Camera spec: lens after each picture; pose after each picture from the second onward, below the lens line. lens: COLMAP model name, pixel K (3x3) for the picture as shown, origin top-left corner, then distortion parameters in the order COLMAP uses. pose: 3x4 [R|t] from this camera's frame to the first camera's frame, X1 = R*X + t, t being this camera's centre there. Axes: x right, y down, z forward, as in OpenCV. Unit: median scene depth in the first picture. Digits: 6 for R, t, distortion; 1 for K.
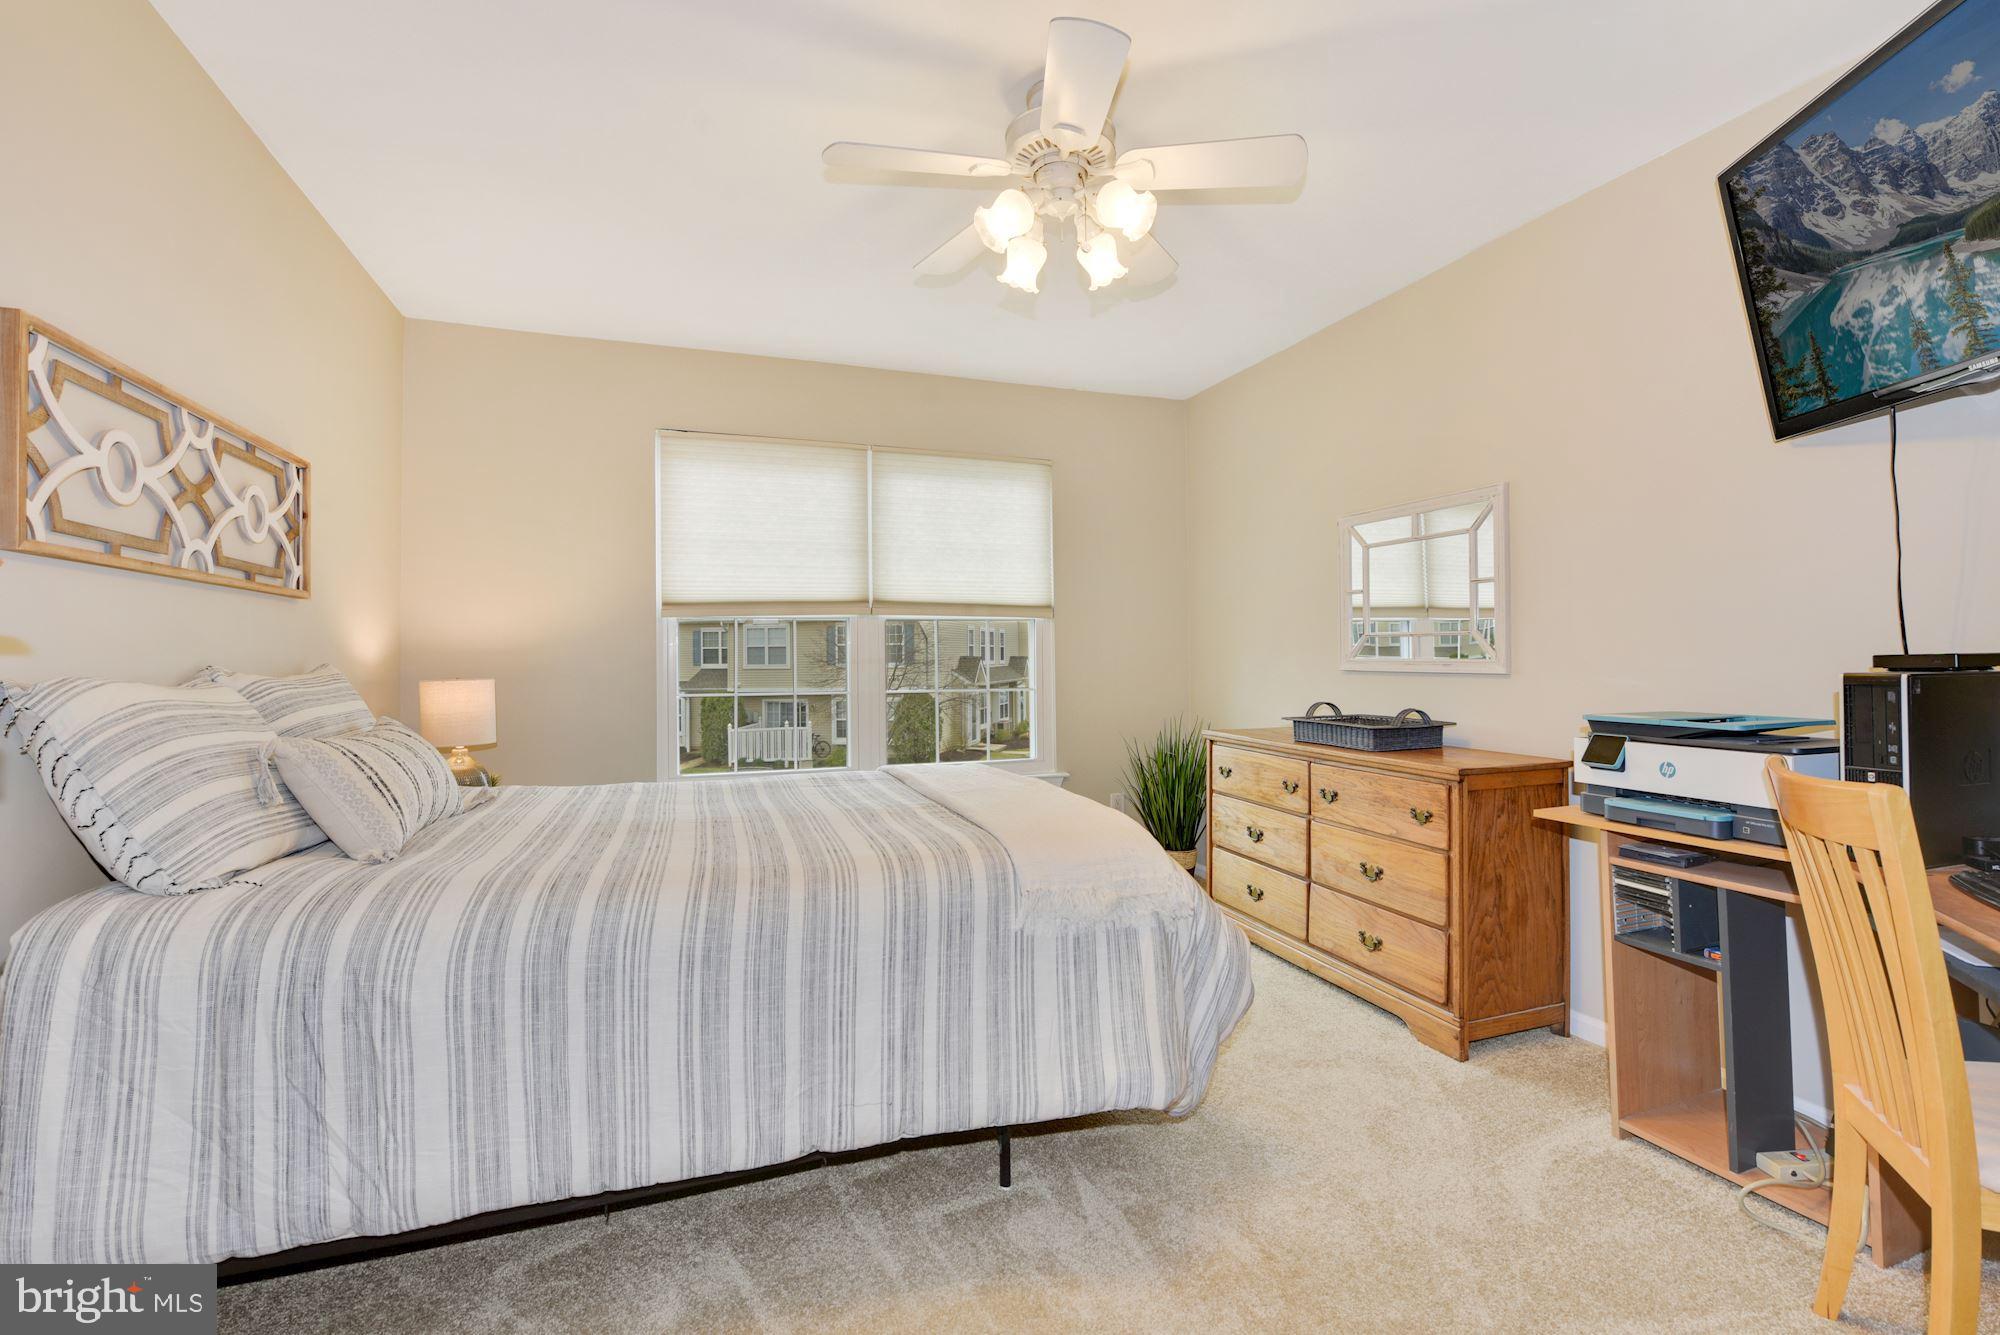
lens RADIAL K [[898.6, 0, 995.7], [0, 898.6, 633.5], [0, 0, 1]] dist [-0.002085, -0.001330]
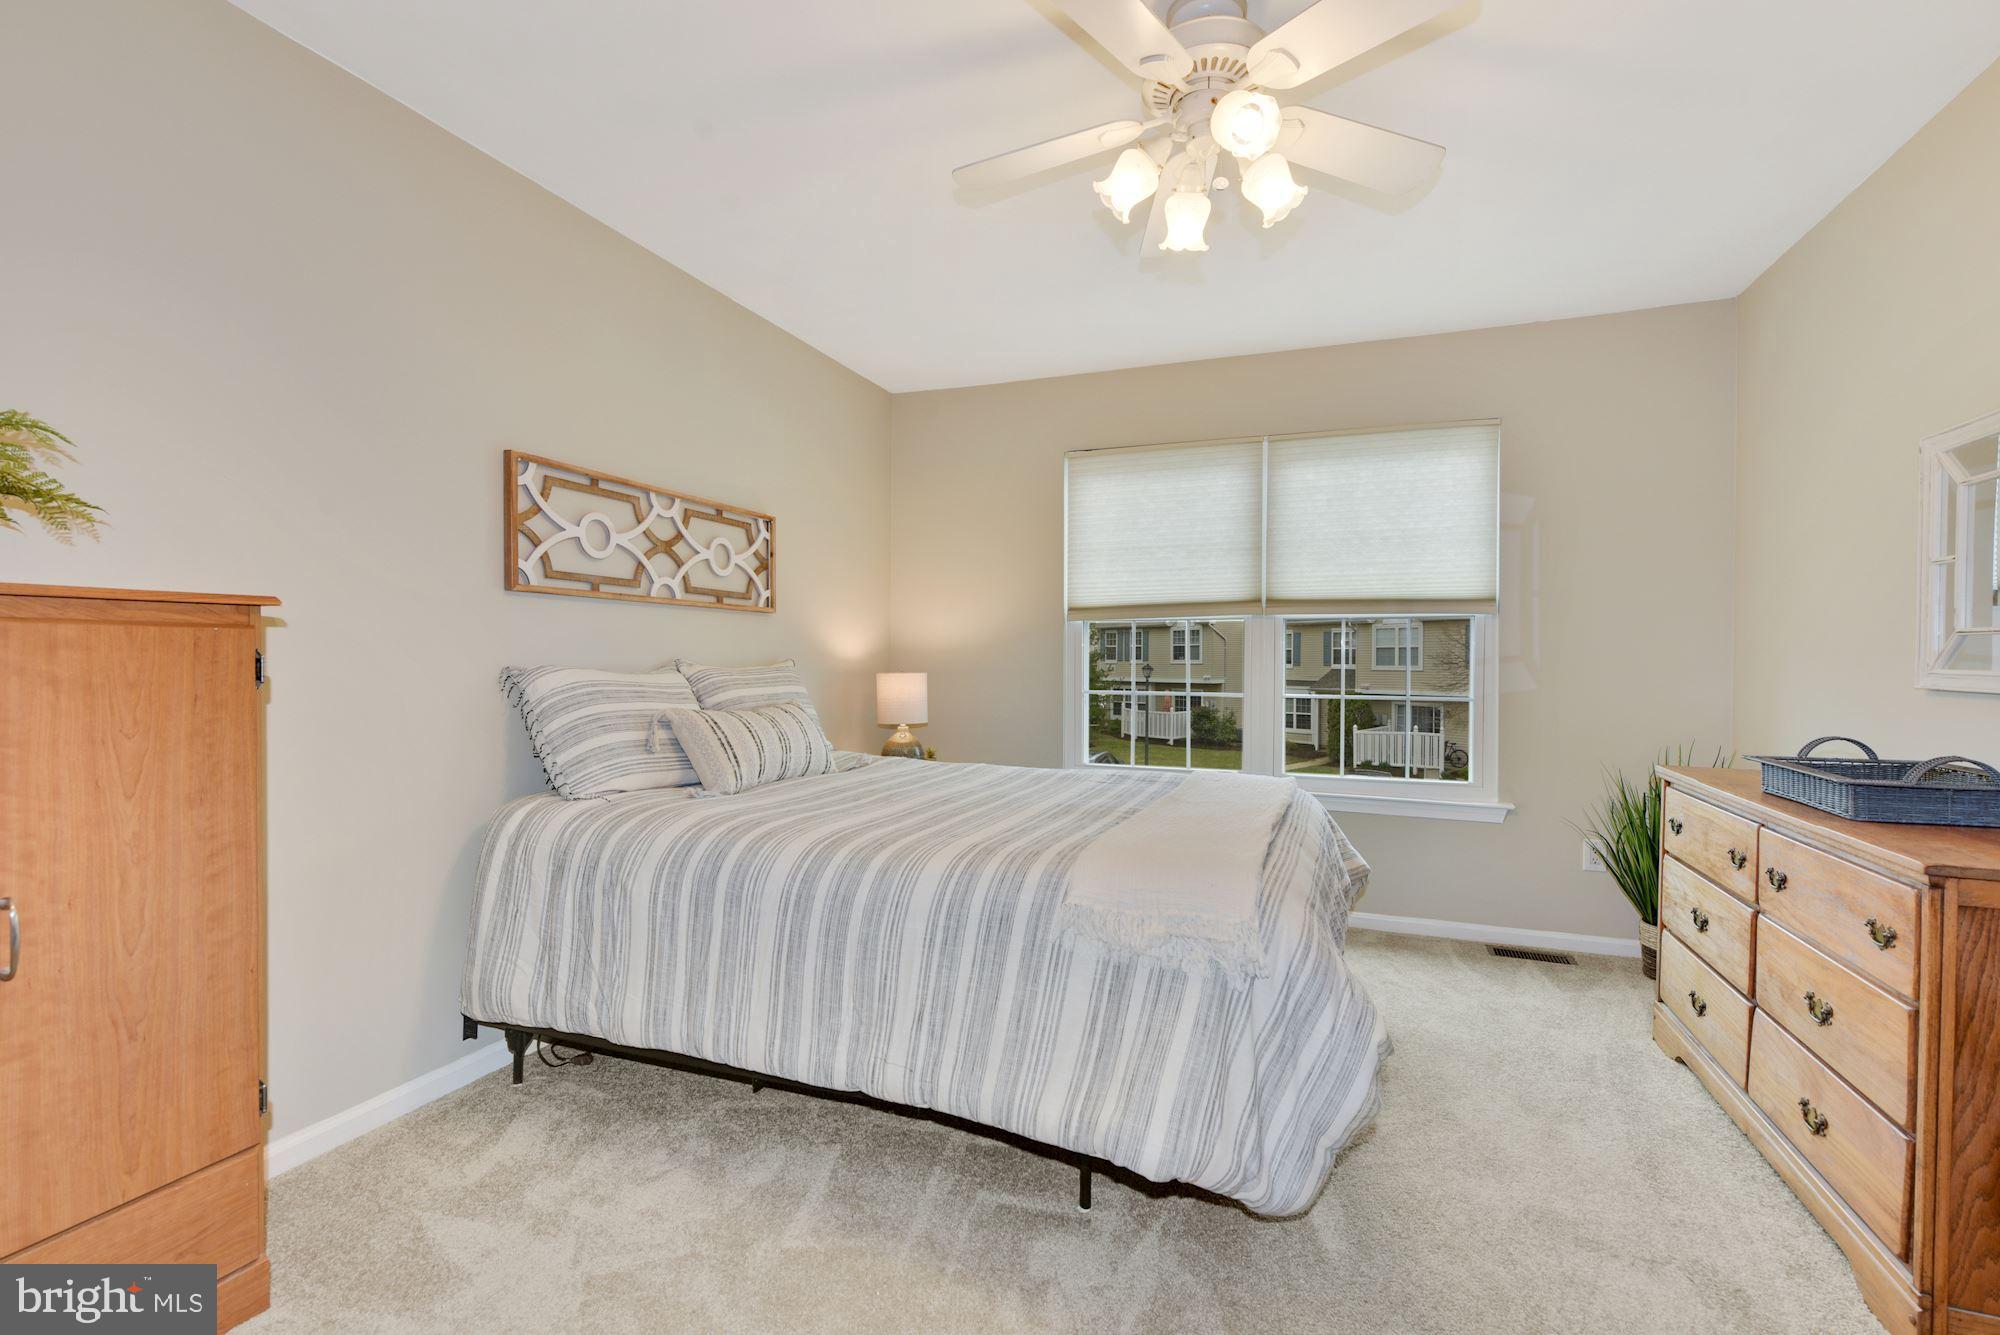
lens RADIAL K [[878.5, 0, 1017.5], [0, 878.5, 660.8], [0, 0, 1]] dist [0.020331, -0.008382]
pose [[0.761029, 0.012940, -0.648589, 0.435517], [0.006845, 0.999585, 0.027975, 0.000588], [0.648682, -0.025729, 0.760625, 0.188516]]
